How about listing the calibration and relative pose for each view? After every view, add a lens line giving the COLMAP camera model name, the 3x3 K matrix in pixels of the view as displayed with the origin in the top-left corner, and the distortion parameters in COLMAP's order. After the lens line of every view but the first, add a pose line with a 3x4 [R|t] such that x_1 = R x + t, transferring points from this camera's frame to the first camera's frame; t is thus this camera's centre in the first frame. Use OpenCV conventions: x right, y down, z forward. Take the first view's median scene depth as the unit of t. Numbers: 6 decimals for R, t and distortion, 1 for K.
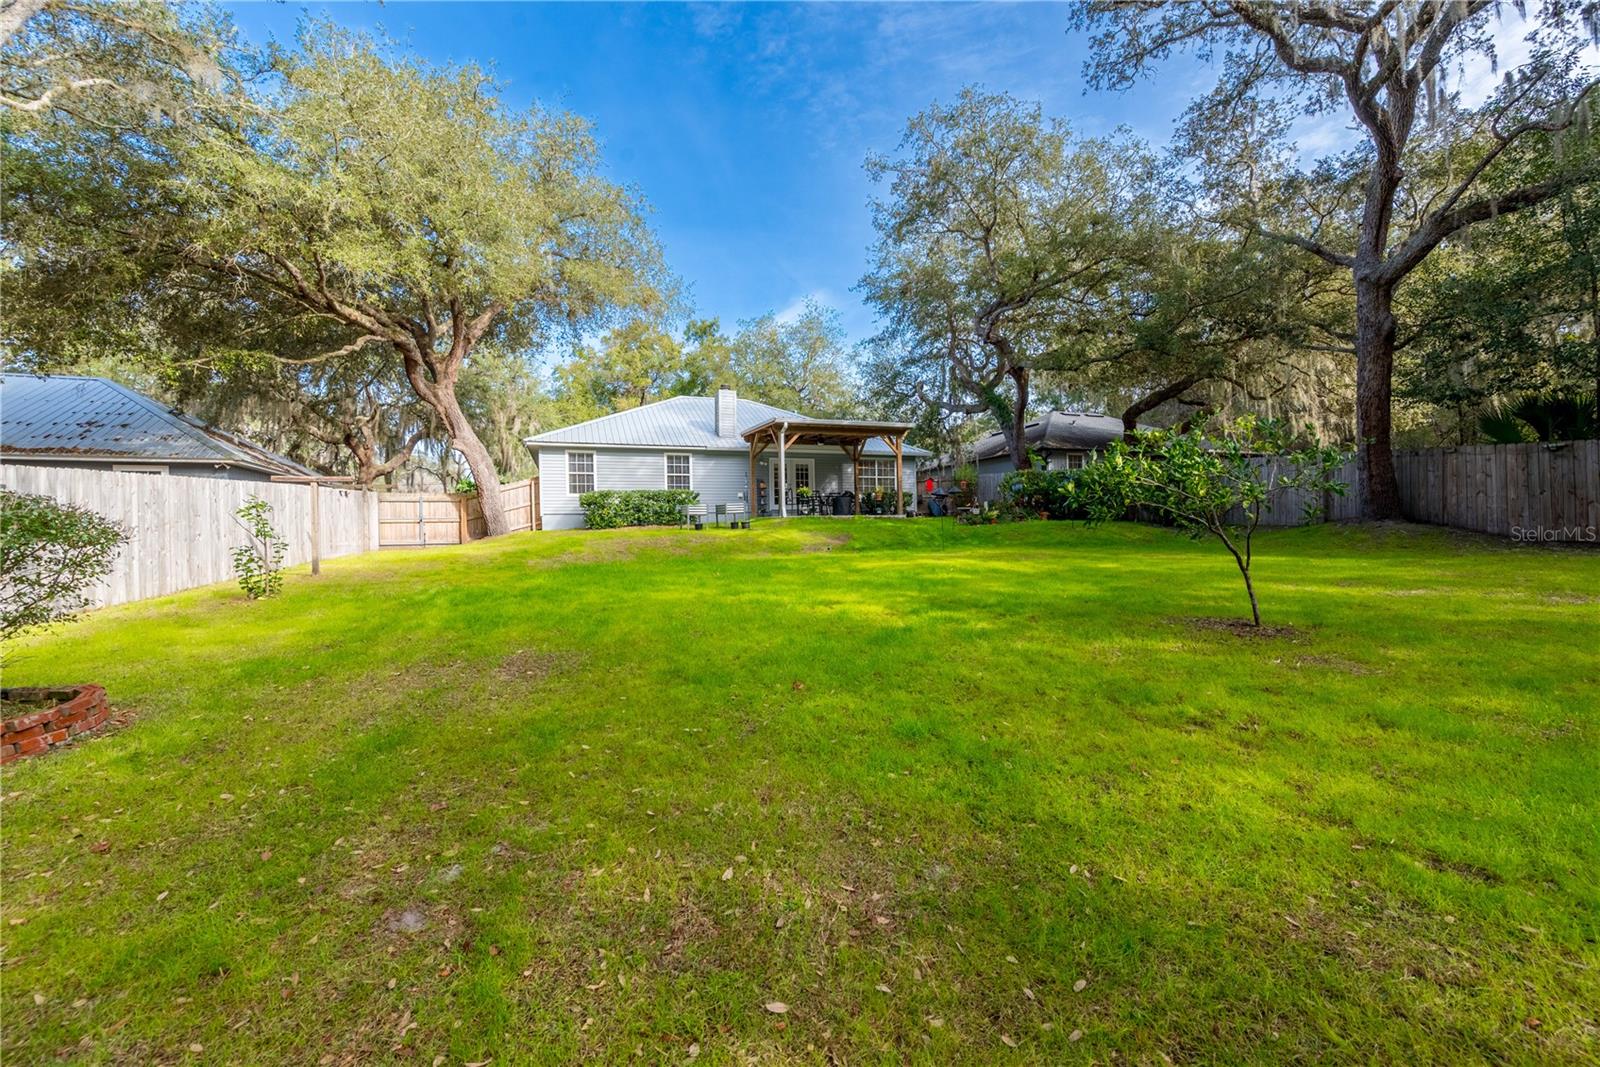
lens RADIAL K [[678.2, 0, 804.9], [0, 678.2, 527.4], [0, 0, 1]] dist [-0.002232, -0.000470]
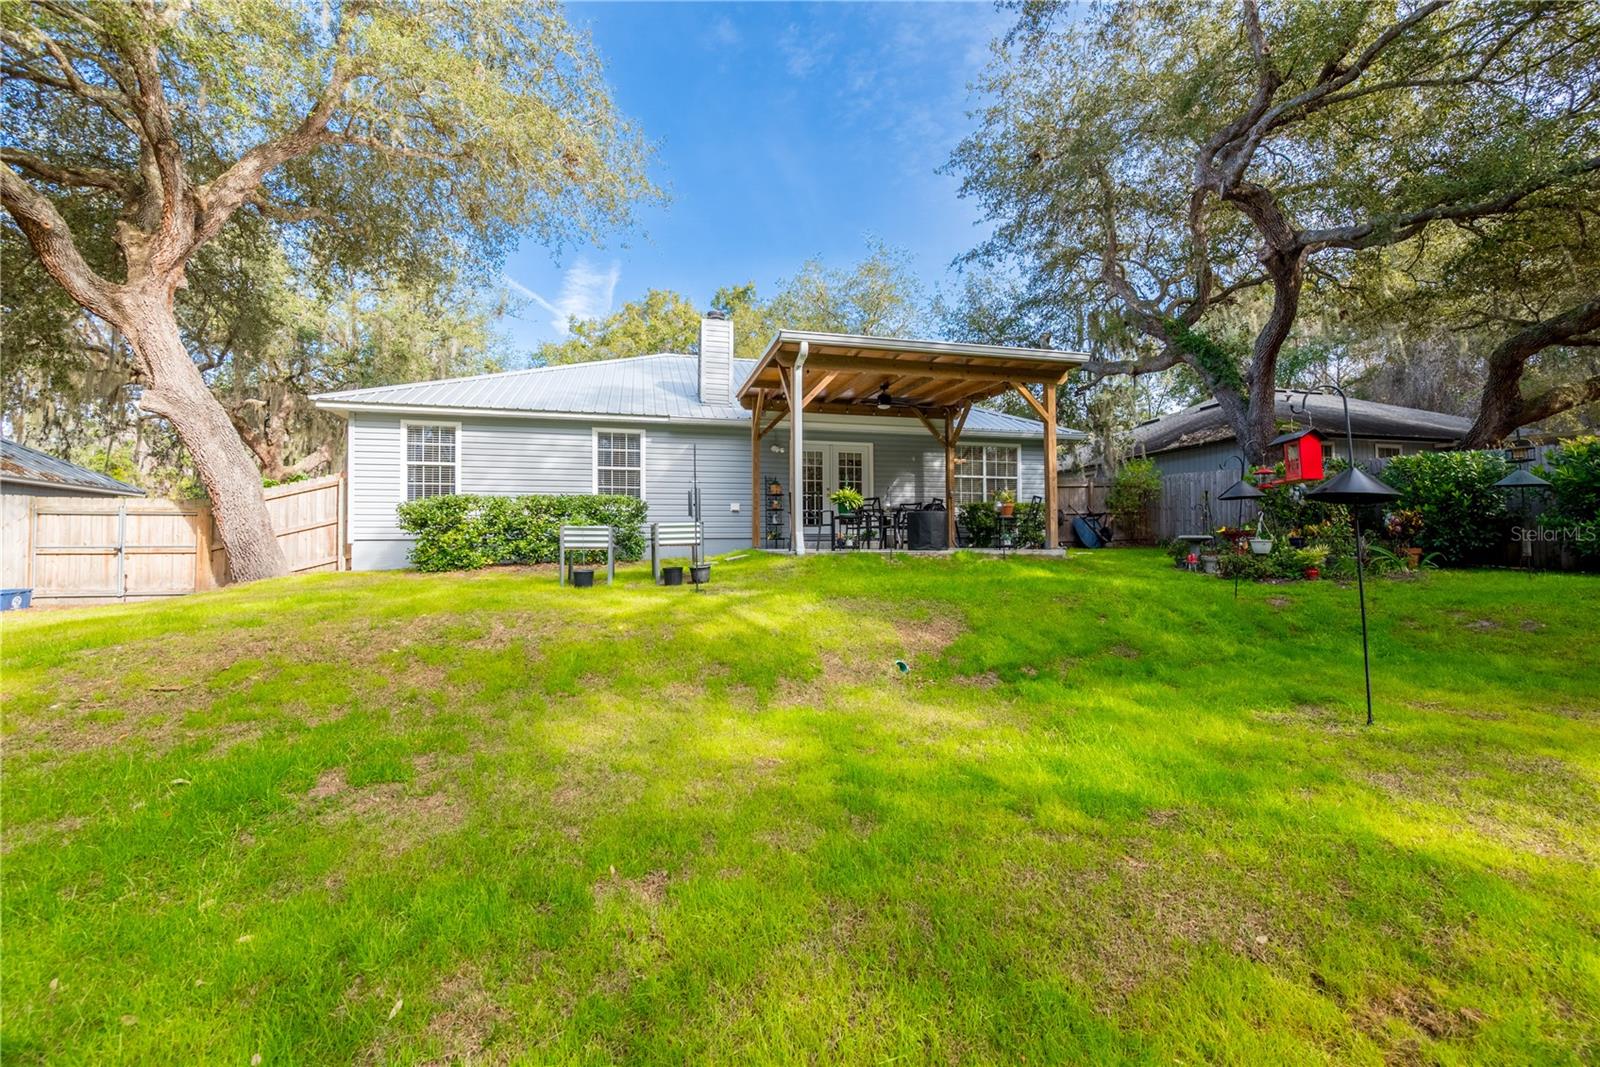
lens RADIAL K [[678.2, 0, 787.6], [0, 678.2, 533.8], [0, 0, 1]] dist [-0.002232, -0.000470]
pose [[0.992217, 0.009979, -0.124118, 0.015482], [-0.012115, 0.999791, -0.016463, -0.017996], [0.123928, 0.017839, 0.992131, 0.475797]]
